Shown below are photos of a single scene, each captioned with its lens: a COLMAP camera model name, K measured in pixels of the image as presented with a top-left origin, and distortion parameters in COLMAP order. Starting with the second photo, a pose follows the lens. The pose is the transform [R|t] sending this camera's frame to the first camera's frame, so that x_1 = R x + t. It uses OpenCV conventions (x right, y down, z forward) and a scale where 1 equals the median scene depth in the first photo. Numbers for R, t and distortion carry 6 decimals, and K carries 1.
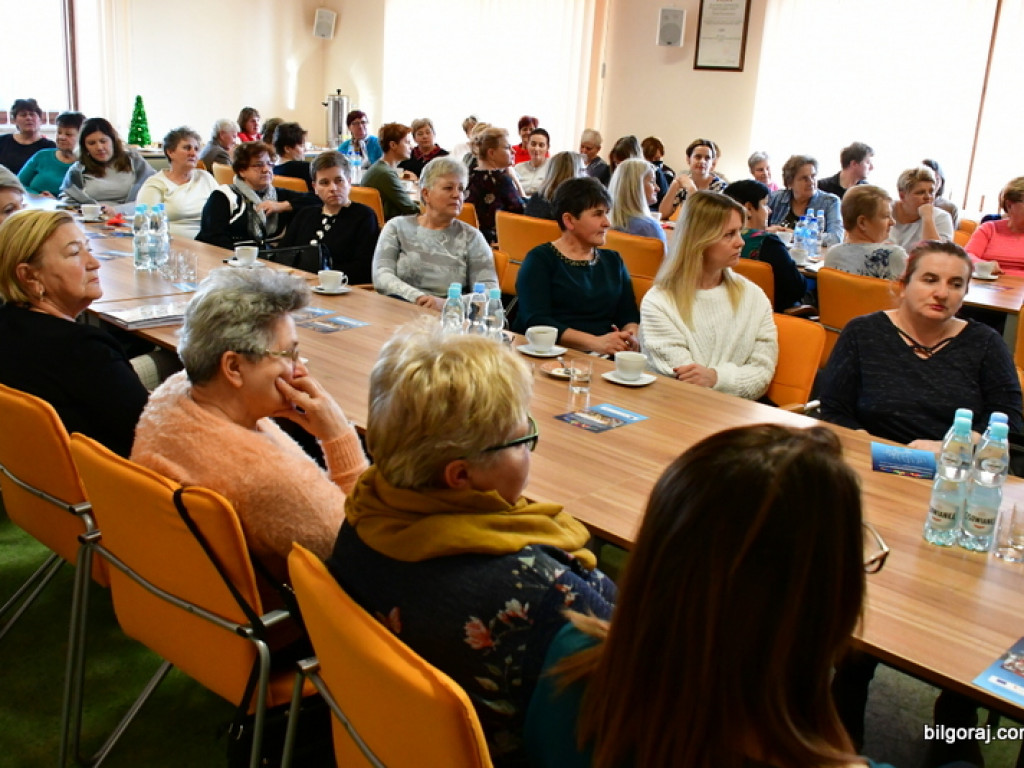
lens RADIAL K [[1007.7, 0, 509.9], [0, 1007.7, 385.0], [0, 0, 1]] dist [-0.034103, 0.000762]
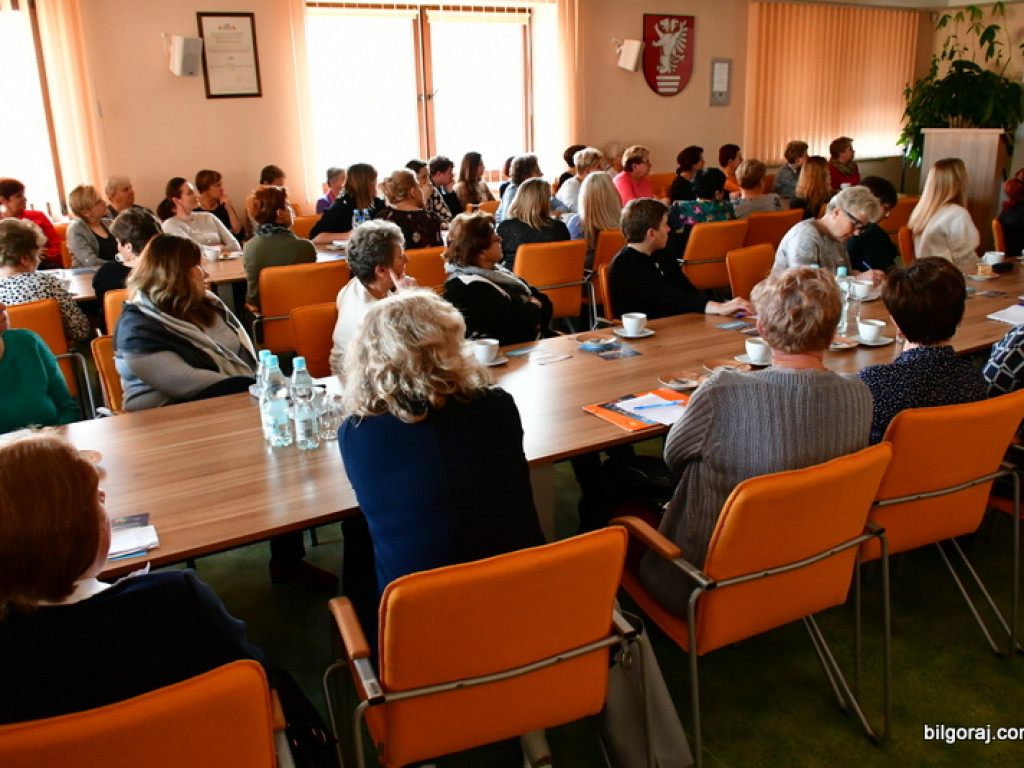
lens RADIAL K [[885.8, 0, 496.8], [0, 885.8, 386.0], [0, 0, 1]] dist [-0.061462, -0.007795]
pose [[0.289931, -0.353506, 0.889367, -1.192769], [0.316709, 0.912363, 0.259401, -0.378084], [-0.903125, 0.206462, 0.376481, 0.953384]]
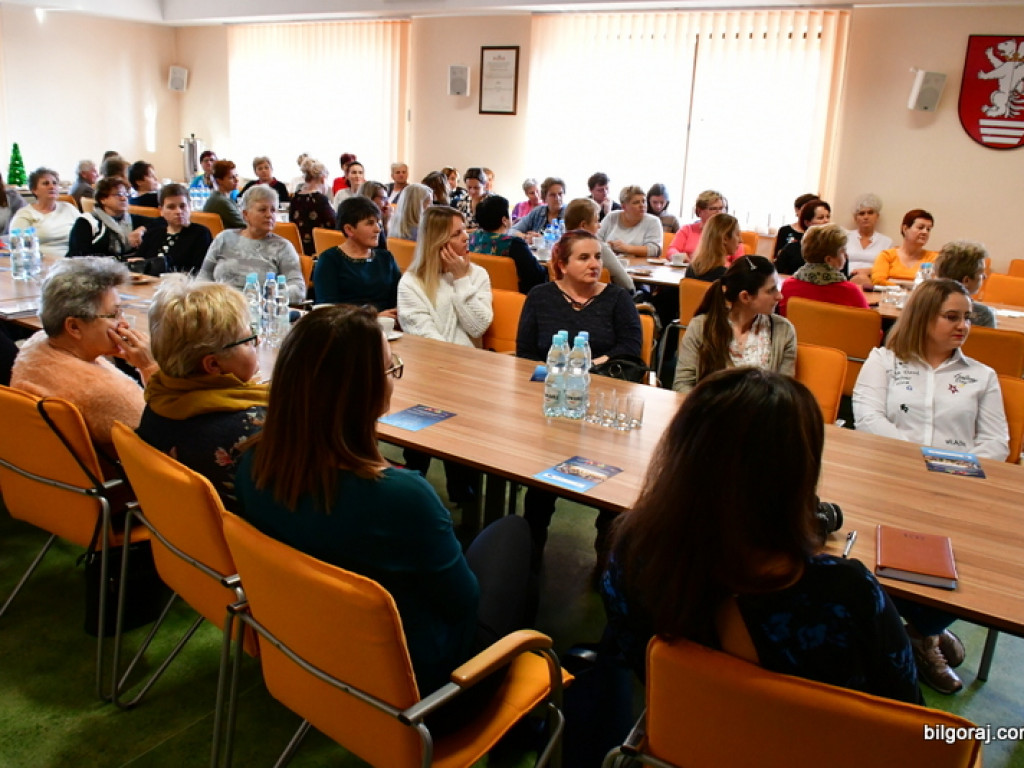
lens RADIAL K [[876.6, 0, 512.5], [0, 876.6, 380.9], [0, 0, 1]] dist [-0.042196, -0.014476]
pose [[0.986659, -0.054024, 0.153576, 0.075624], [0.054867, 0.998493, -0.001250, 0.048889], [-0.153277, 0.009659, 0.988136, -0.175399]]
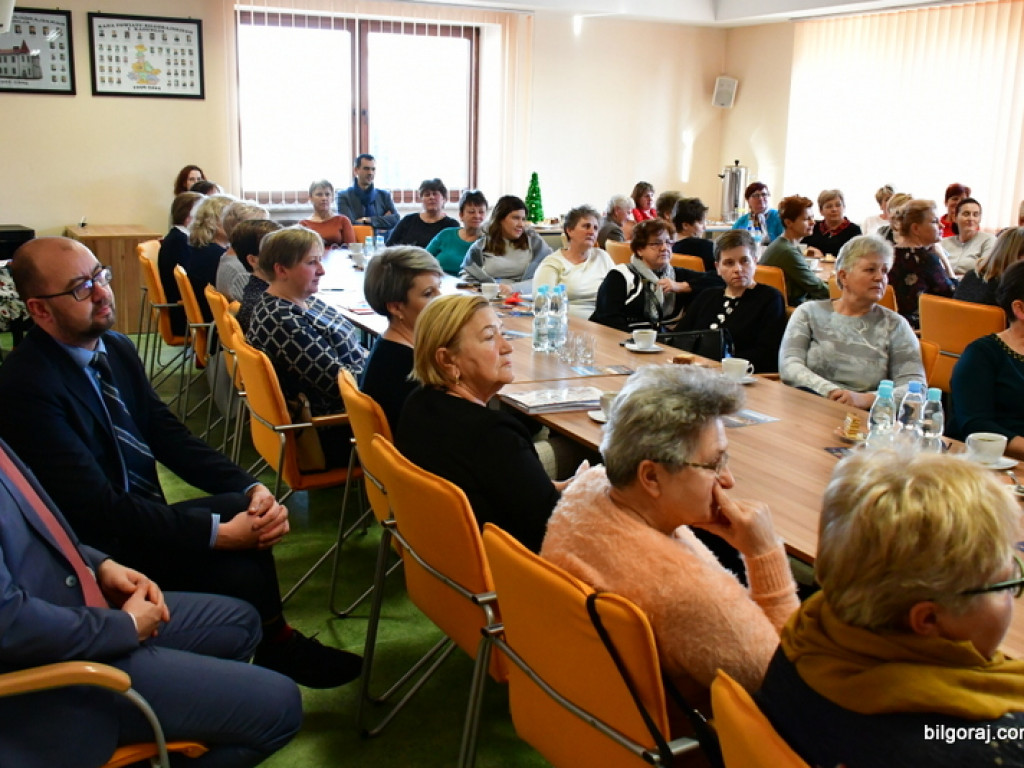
lens RADIAL K [[1086.4, 0, 510.9], [0, 1086.4, 384.4], [0, 0, 1]] dist [-0.012097, -0.002817]
pose [[0.937084, 0.038184, -0.347010, -0.022881], [-0.066001, 0.995452, -0.068698, -0.007655], [0.342809, 0.087279, 0.935342, -0.001574]]
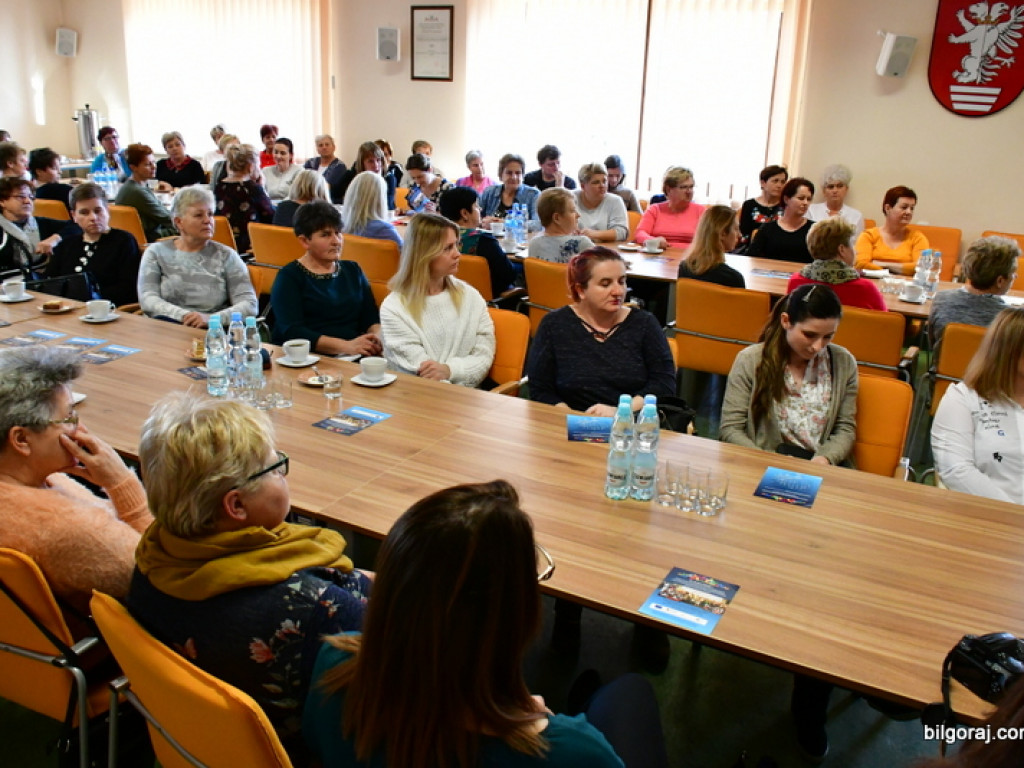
lens RADIAL K [[876.6, 0, 512.5], [0, 876.6, 380.9], [0, 0, 1]] dist [-0.042196, -0.014476]
pose [[0.962210, -0.109580, 0.249288, 0.012163], [0.096977, 0.993333, 0.062328, -0.038979], [-0.254456, -0.035798, 0.966422, -0.037320]]
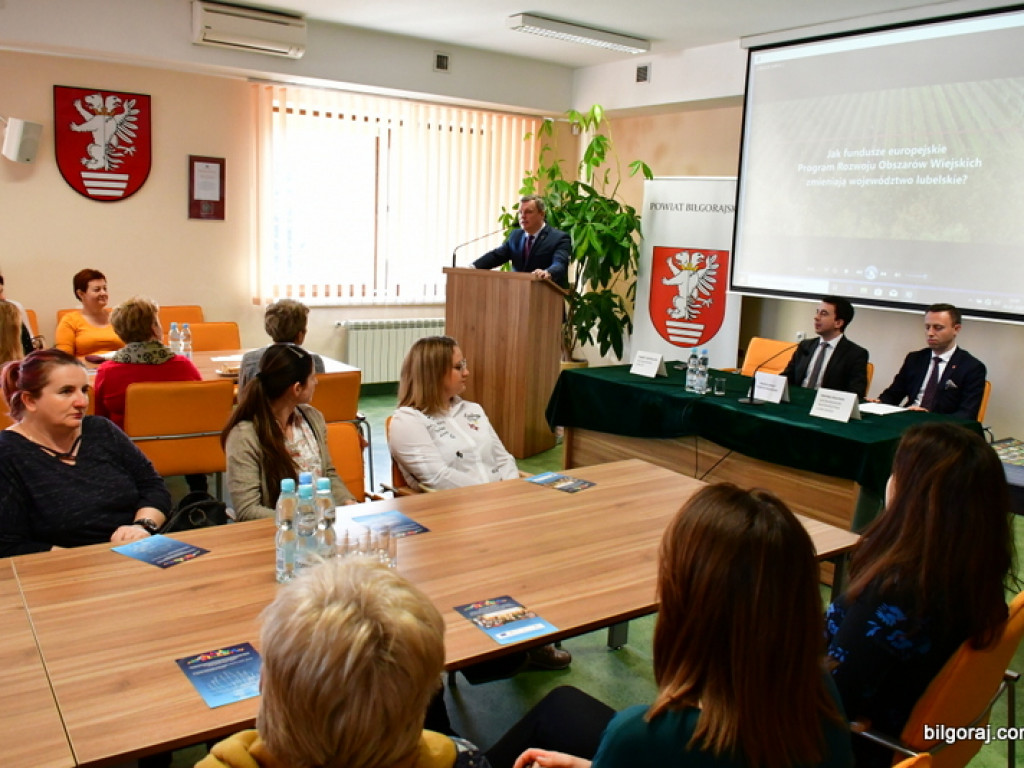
lens RADIAL K [[876.6, 0, 512.5], [0, 876.6, 380.9], [0, 0, 1]] dist [-0.042196, -0.014476]
pose [[0.196134, -0.221774, 0.955169, -0.230108], [0.252585, 0.952644, 0.169323, -0.096138], [-0.947488, 0.208051, 0.242862, 0.218765]]
